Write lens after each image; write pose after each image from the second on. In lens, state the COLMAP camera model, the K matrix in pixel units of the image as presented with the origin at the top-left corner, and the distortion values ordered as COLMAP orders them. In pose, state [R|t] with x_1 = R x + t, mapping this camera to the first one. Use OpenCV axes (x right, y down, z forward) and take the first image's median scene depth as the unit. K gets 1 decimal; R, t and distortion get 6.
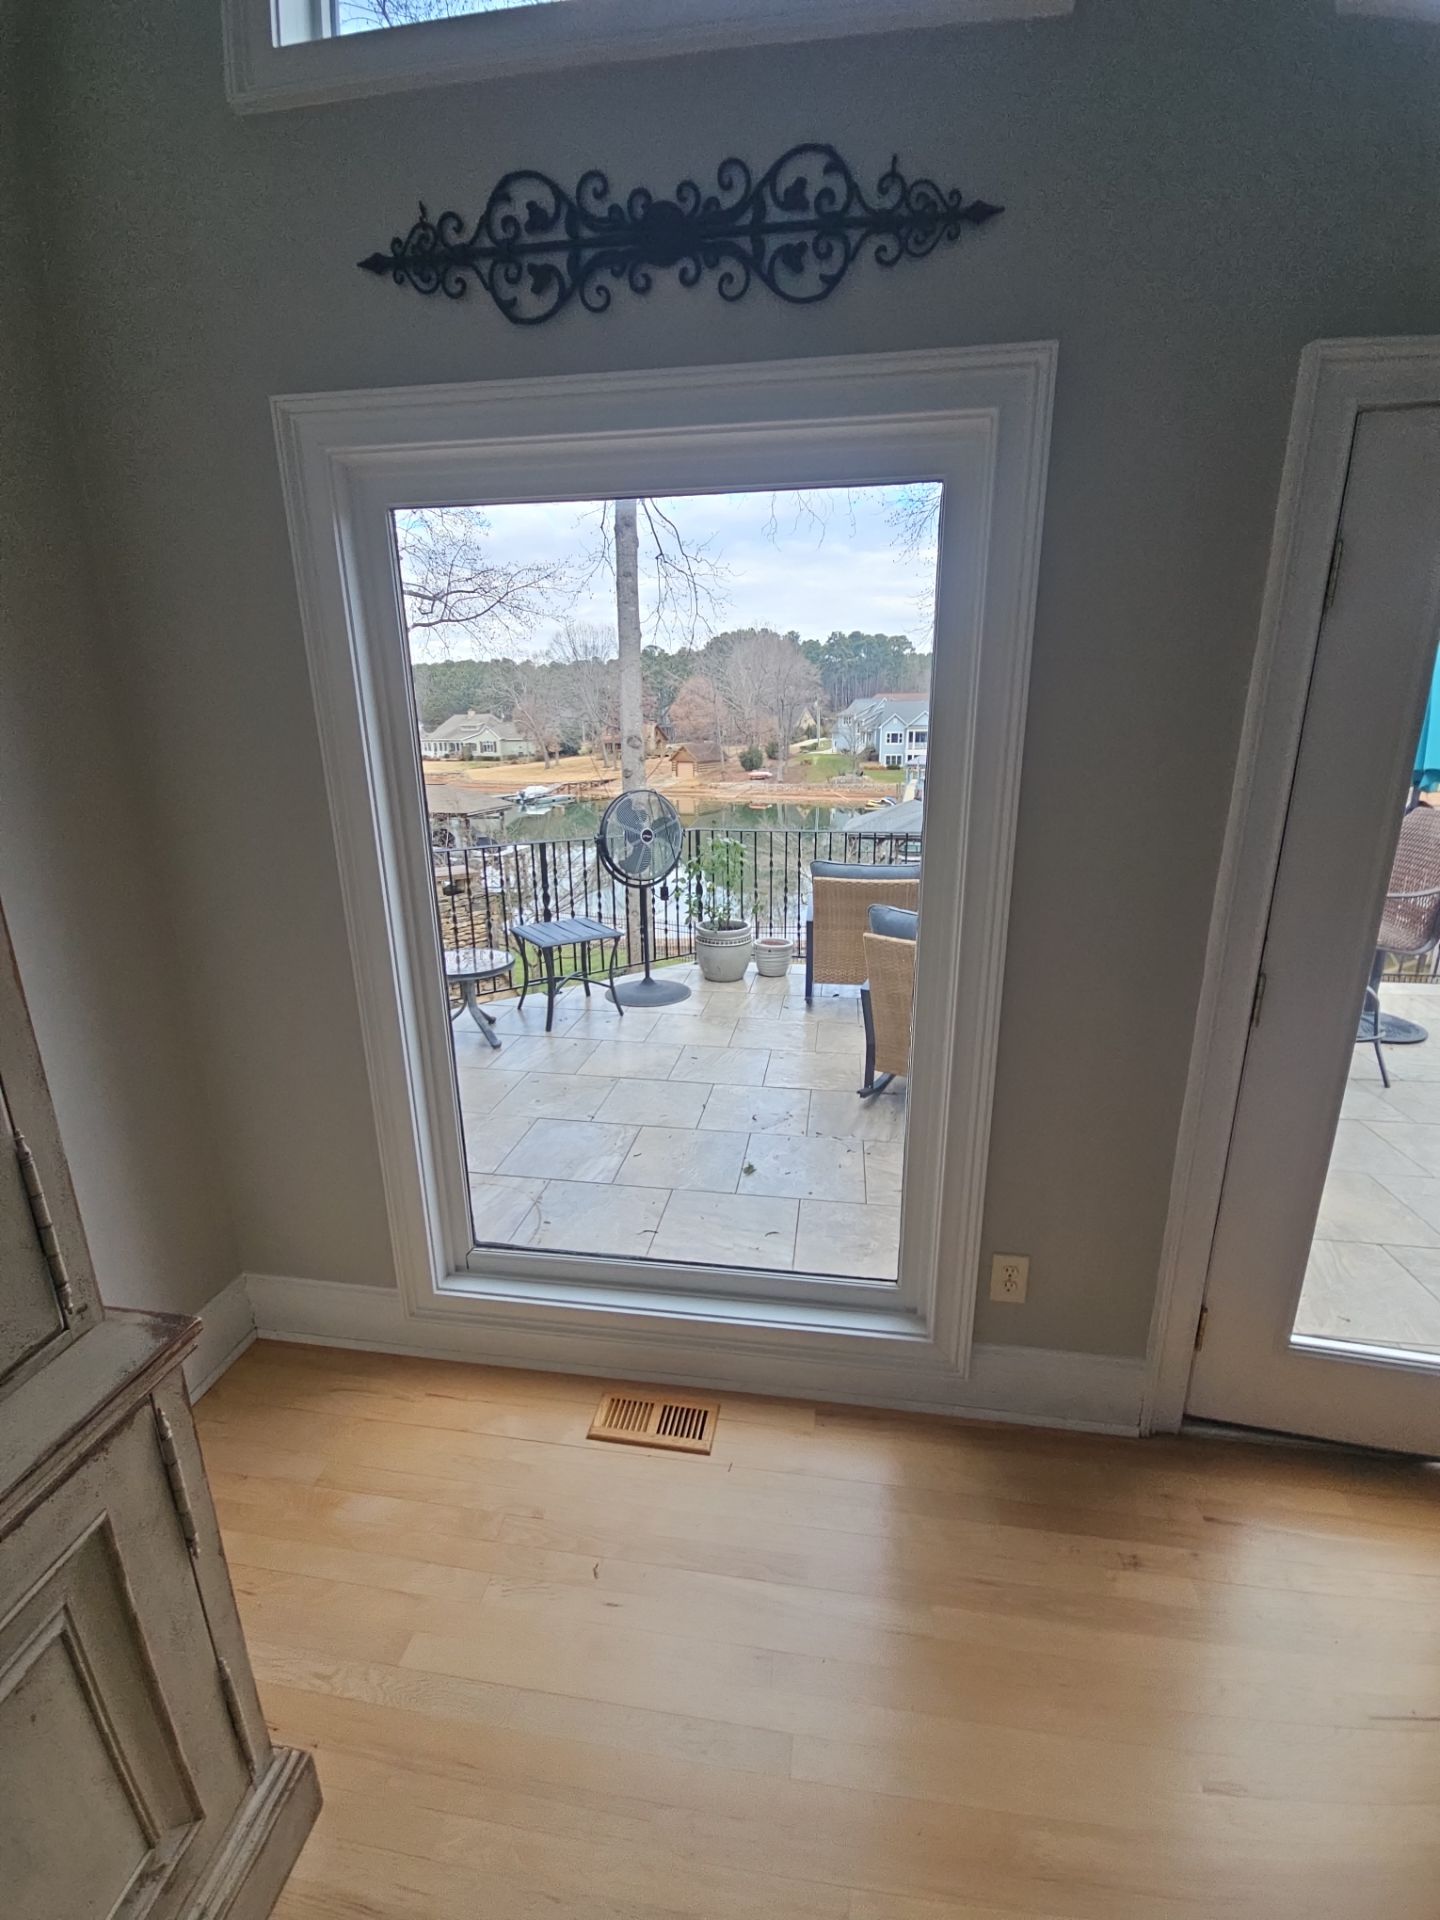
lens RADIAL K [[775.5, 0, 726.5], [0, 775.5, 950.1], [0, 0, 1]] dist [0.011461, -0.008801]
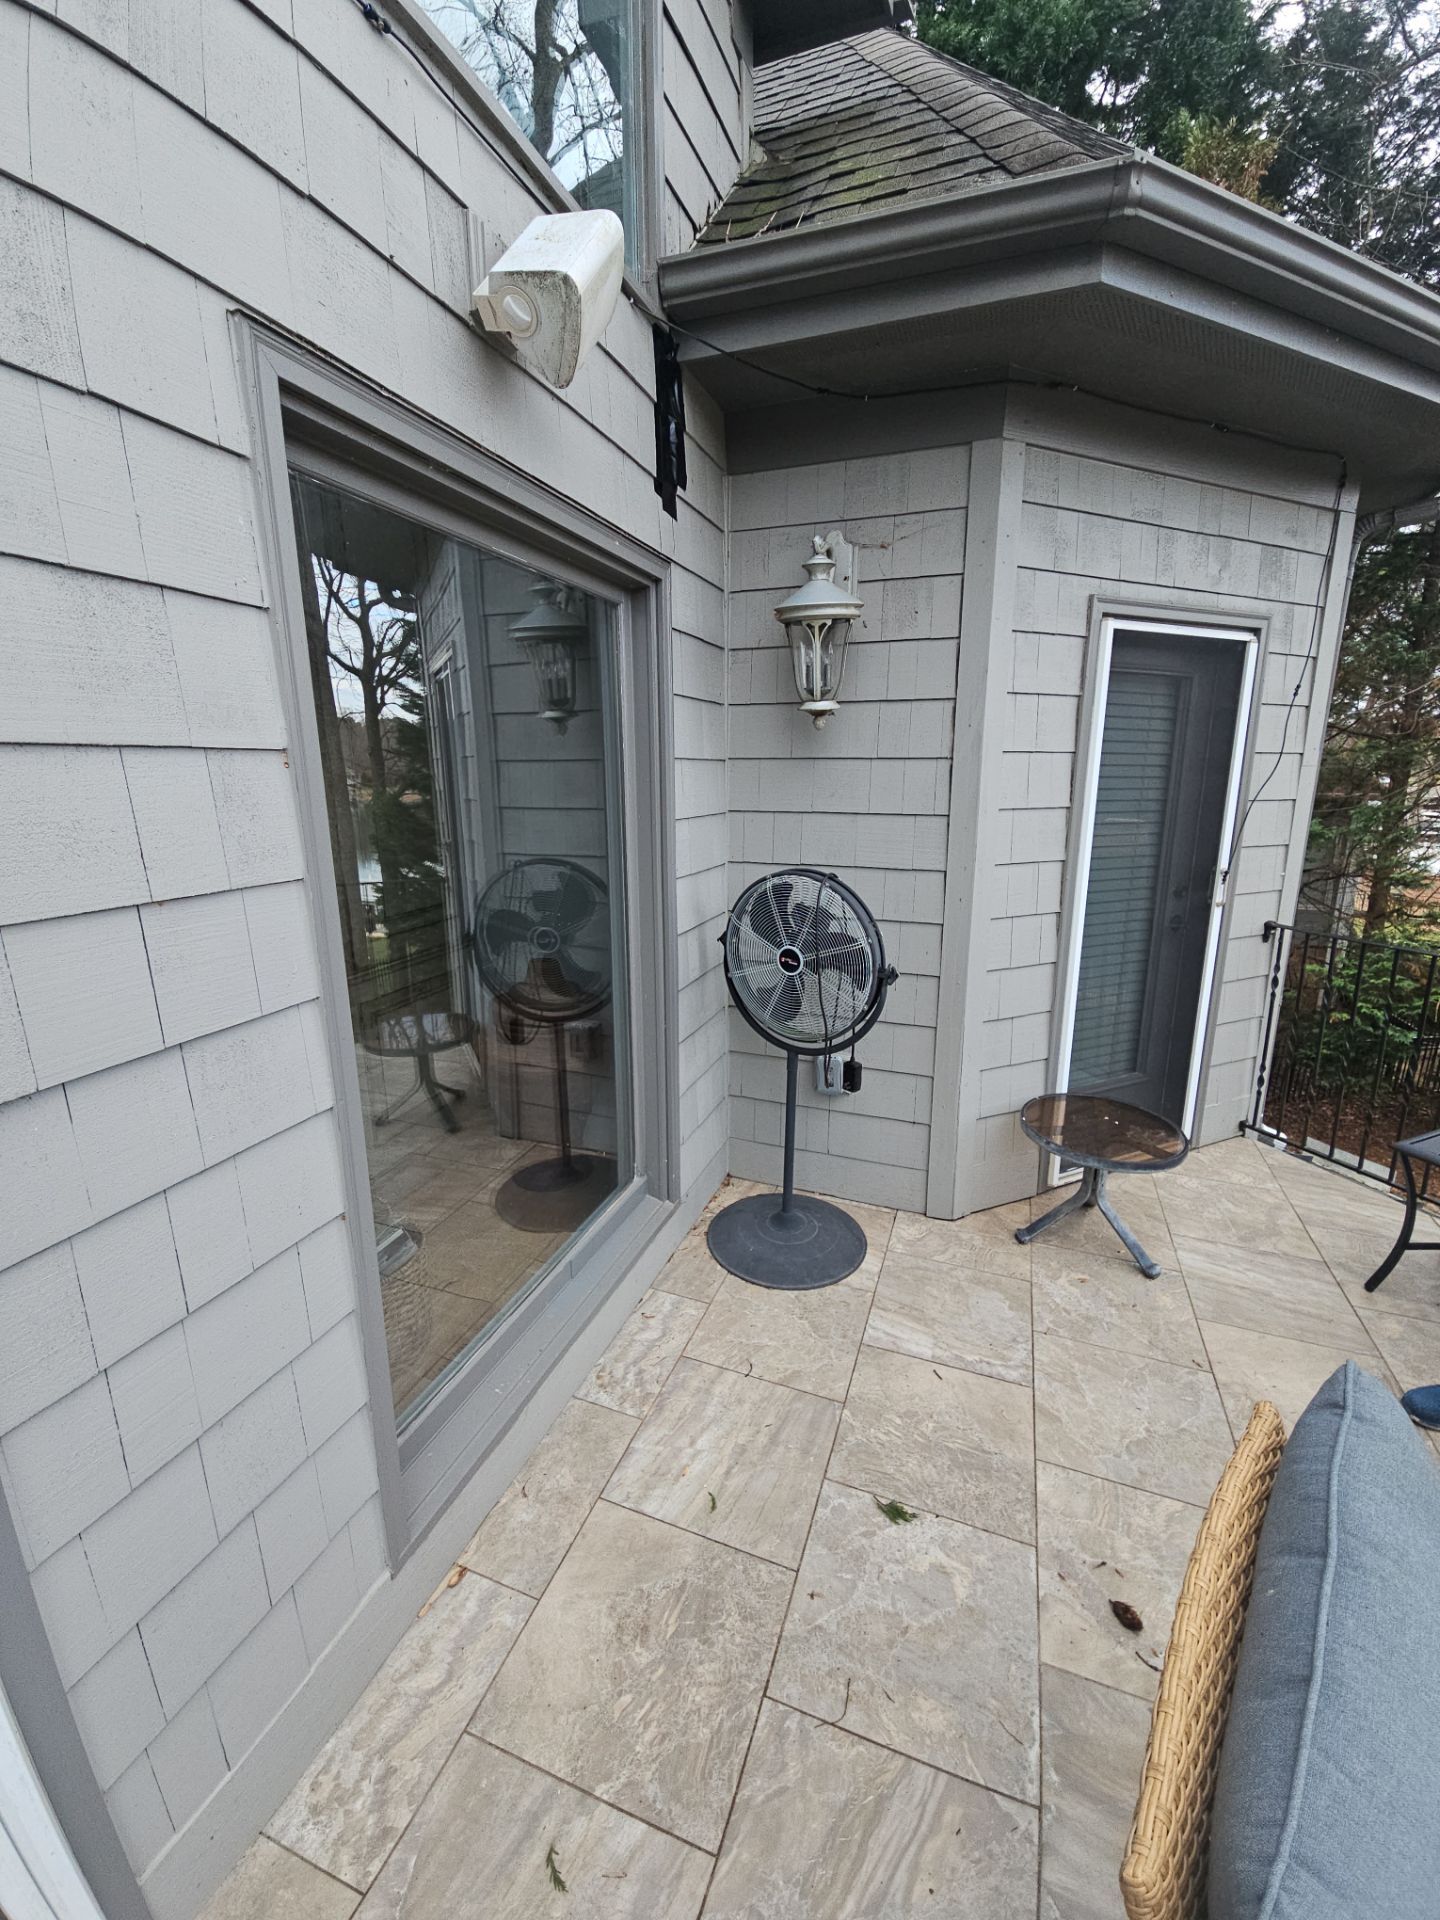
lens RADIAL K [[775.5, 0, 726.5], [0, 775.5, 950.1], [0, 0, 1]] dist [0.011461, -0.008801]
pose [[-0.206312, 0.229189, -0.951266, 0.507700], [-0.253146, 0.926581, 0.278145, -0.236760], [0.945173, 0.298194, -0.133147, 0.815951]]
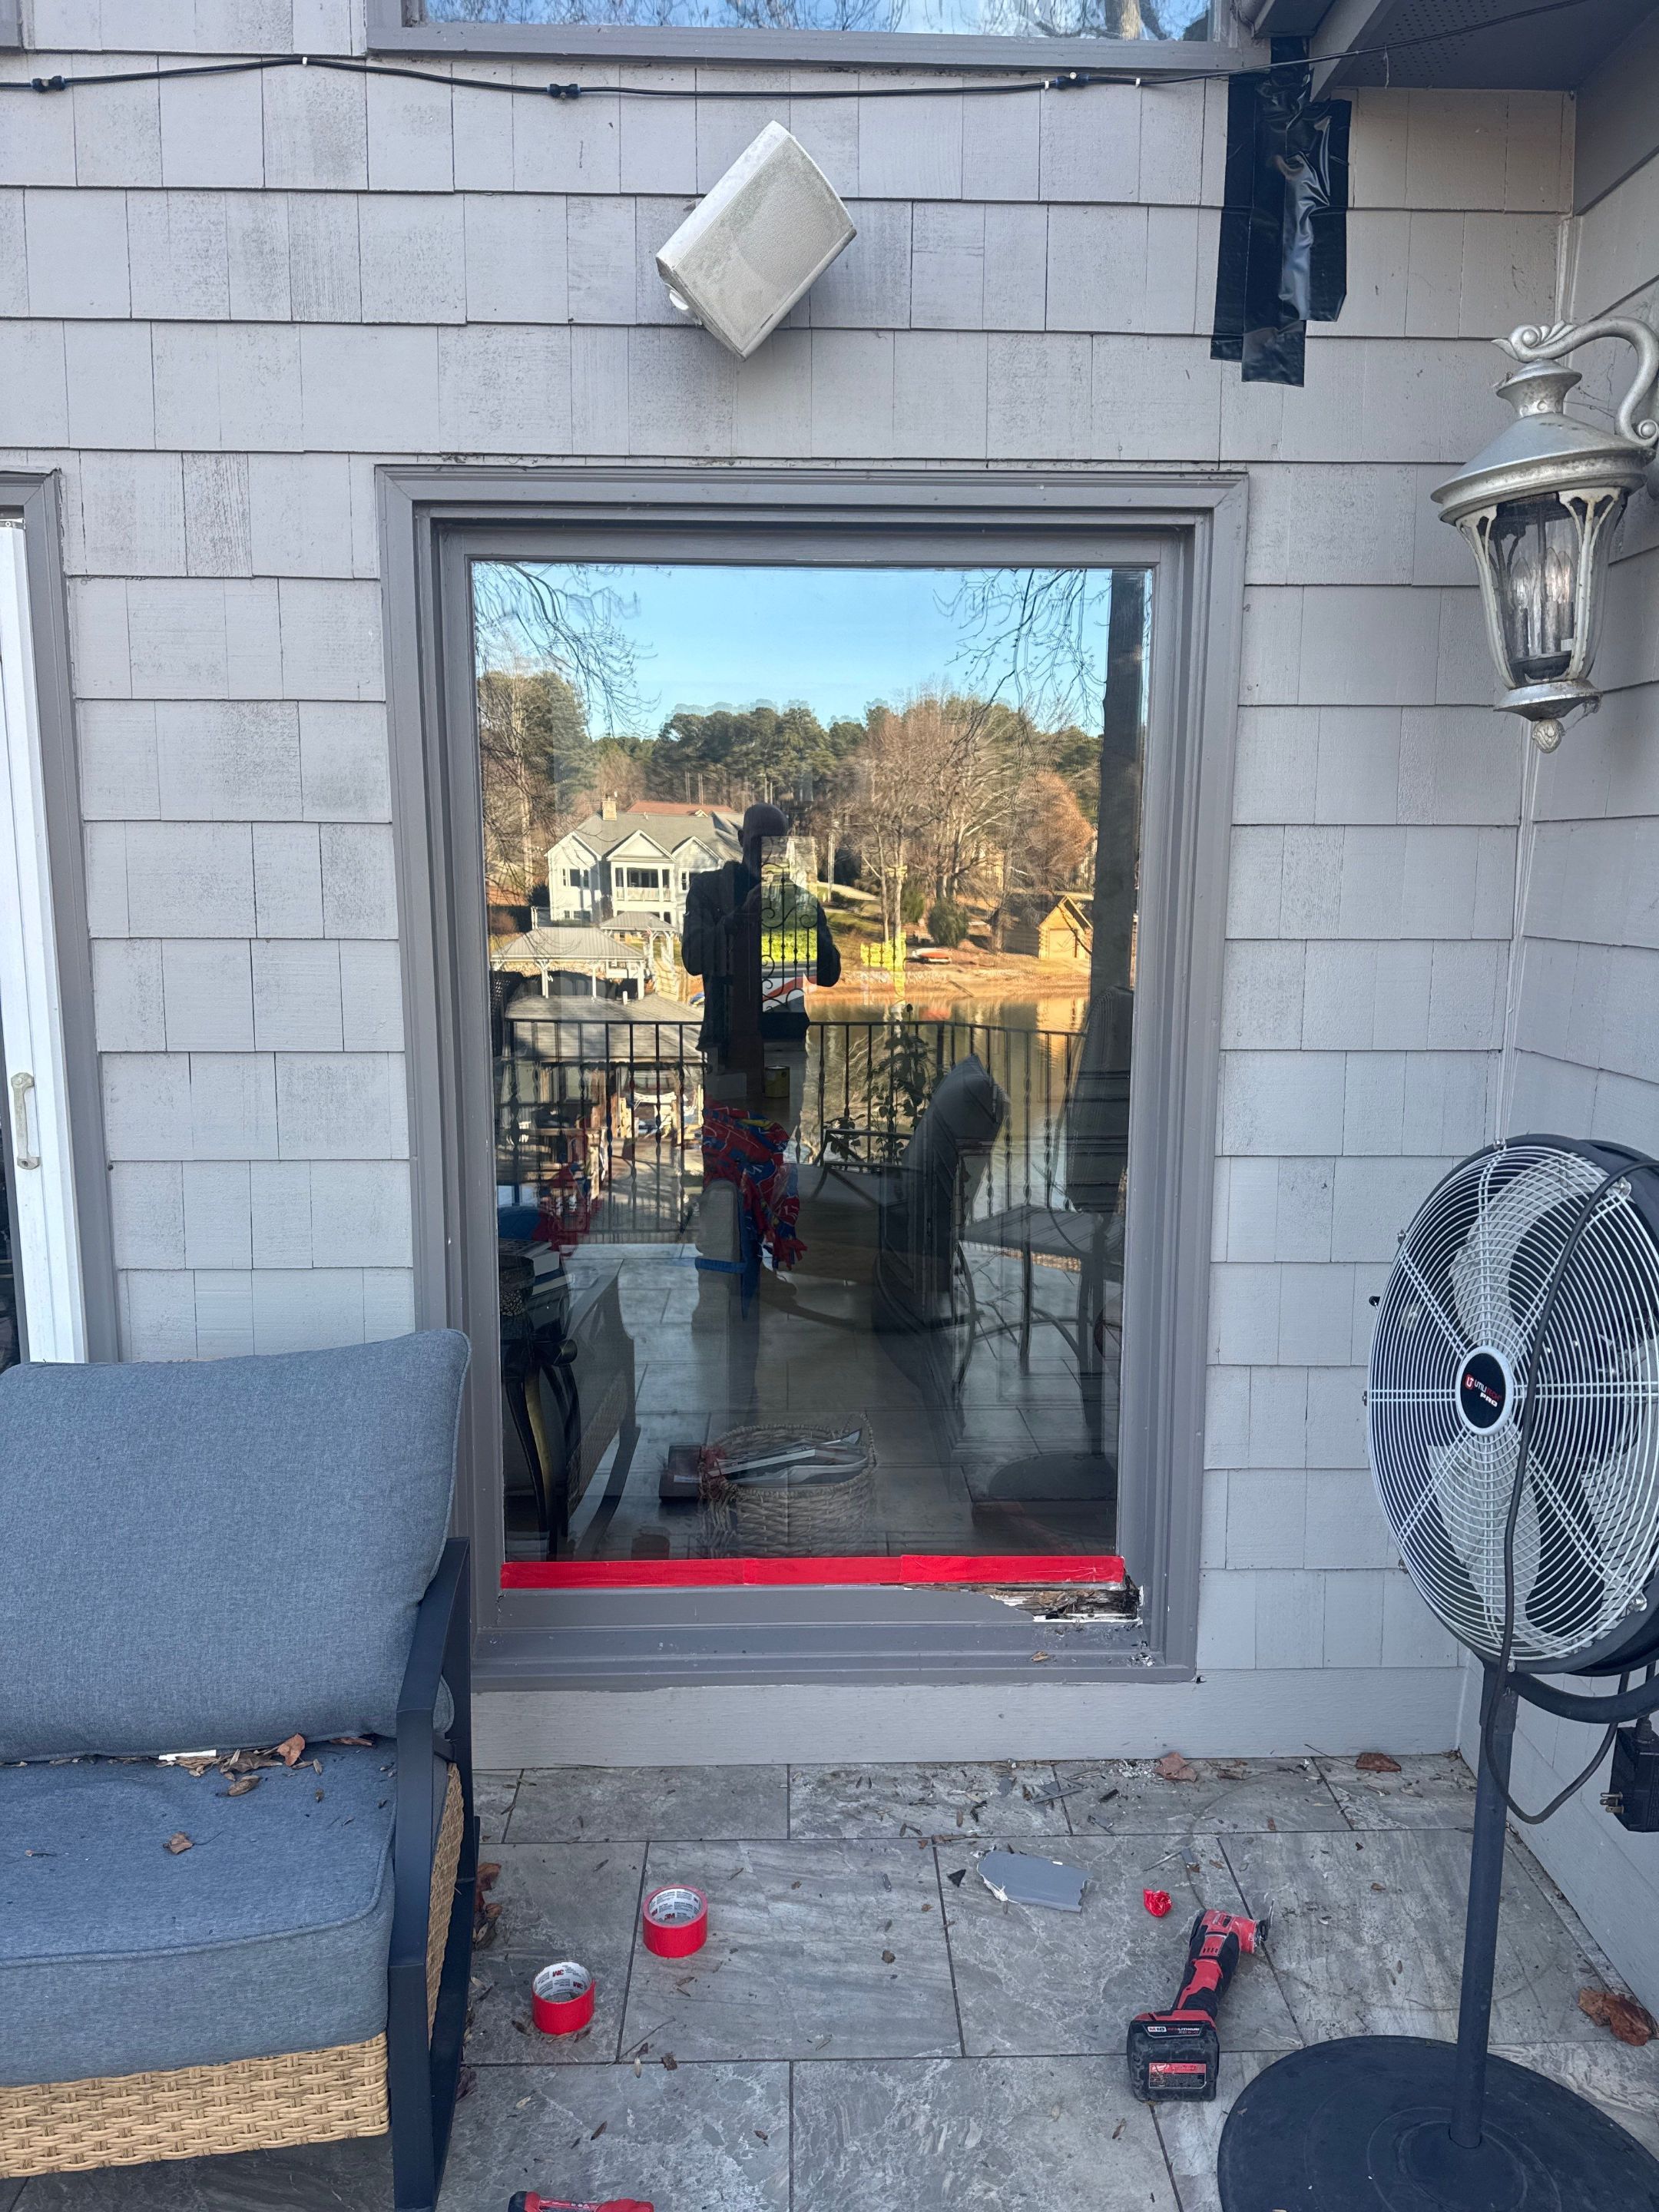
lens RADIAL K [[1554.4, 0, 829.4], [0, 1554.4, 1126.4], [0, 0, 1]] dist [0.031194, -0.035899]
pose [[-0.985542, 0.030234, -0.166711, 0.097434], [-0.042057, 0.909501, 0.413568, -0.373651], [0.164128, 0.414600, -0.895080, 1.382883]]
